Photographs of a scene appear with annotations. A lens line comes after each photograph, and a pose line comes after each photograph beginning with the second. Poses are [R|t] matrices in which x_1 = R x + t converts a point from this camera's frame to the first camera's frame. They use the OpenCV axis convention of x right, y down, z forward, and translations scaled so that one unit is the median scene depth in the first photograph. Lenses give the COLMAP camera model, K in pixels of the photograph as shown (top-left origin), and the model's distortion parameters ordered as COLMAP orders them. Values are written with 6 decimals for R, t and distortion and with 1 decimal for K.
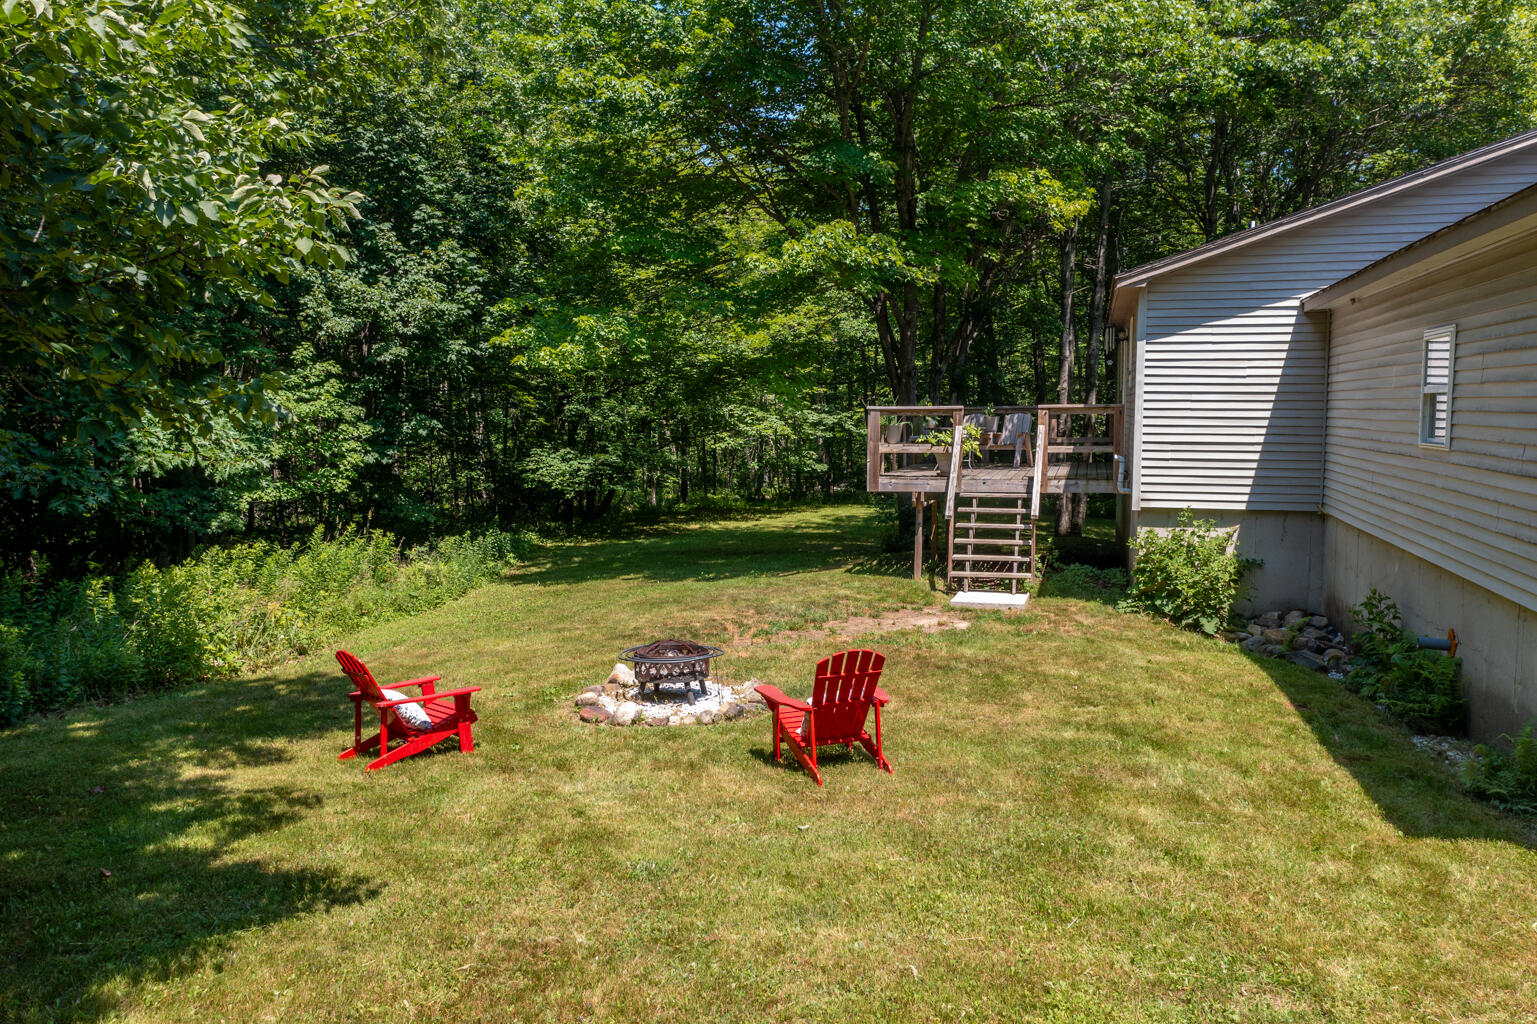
lens RADIAL K [[1213.3, 0, 757.6], [0, 1213.3, 505.6], [0, 0, 1]] dist [-0.009948, -0.000797]
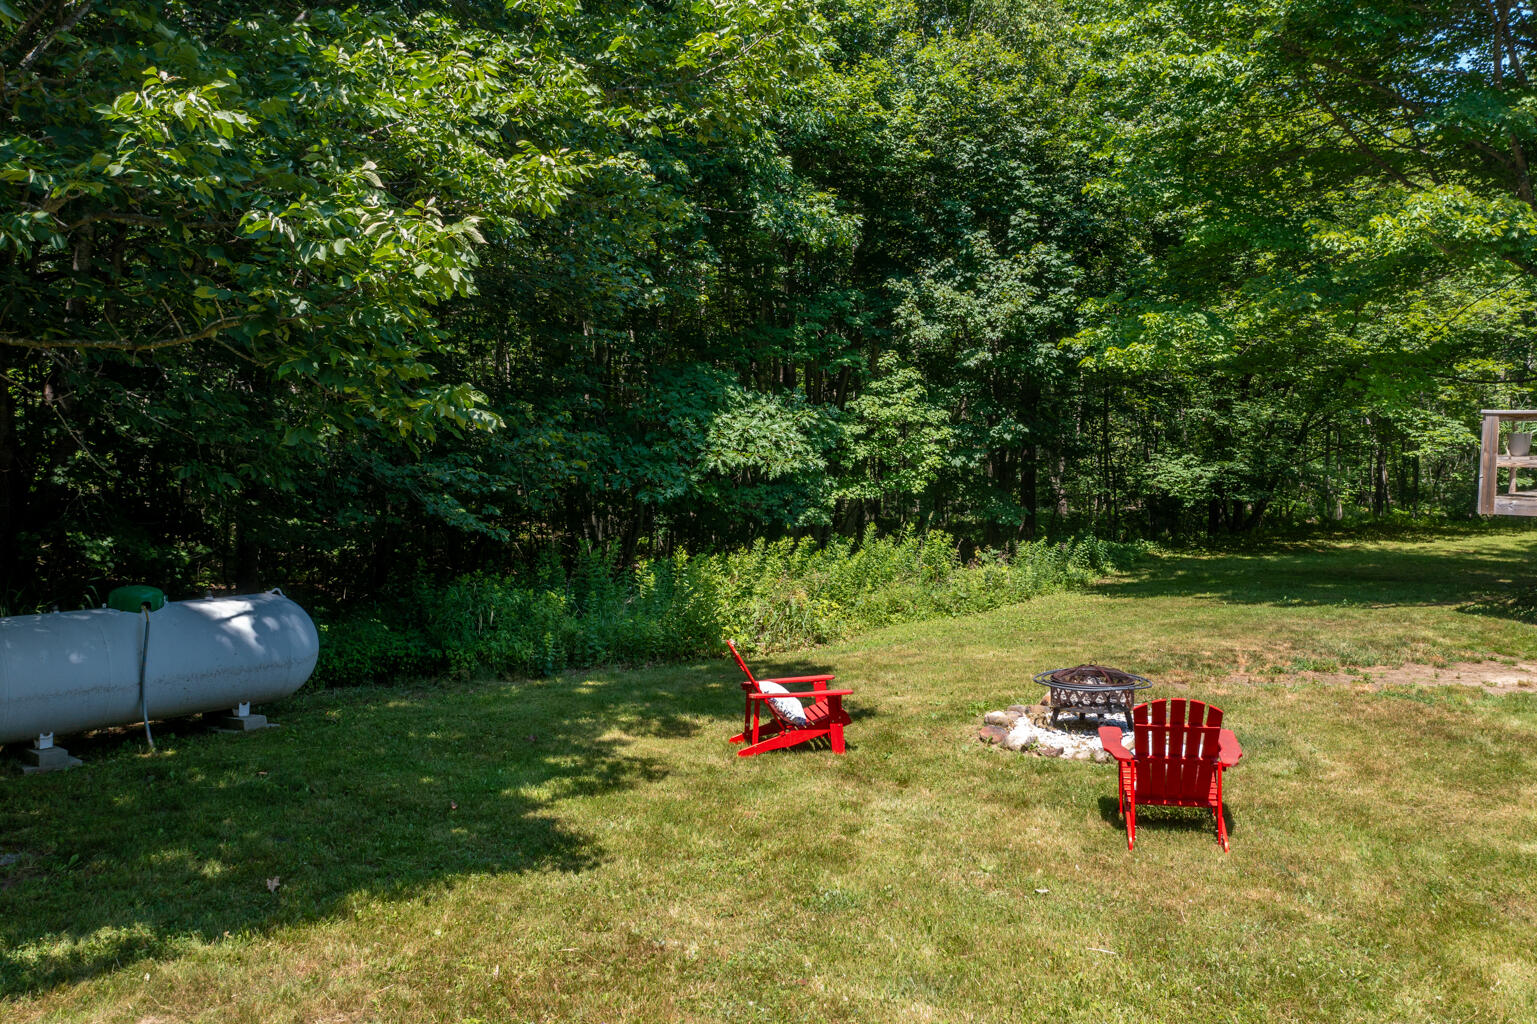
lens RADIAL K [[1213.3, 0, 762.9], [0, 1213.3, 506.0], [0, 0, 1]] dist [-0.009948, -0.000797]
pose [[0.845416, 0.039707, -0.532630, 0.105025], [-0.040831, 0.999119, 0.009674, -0.004492], [0.532545, 0.013569, 0.846293, 0.046696]]
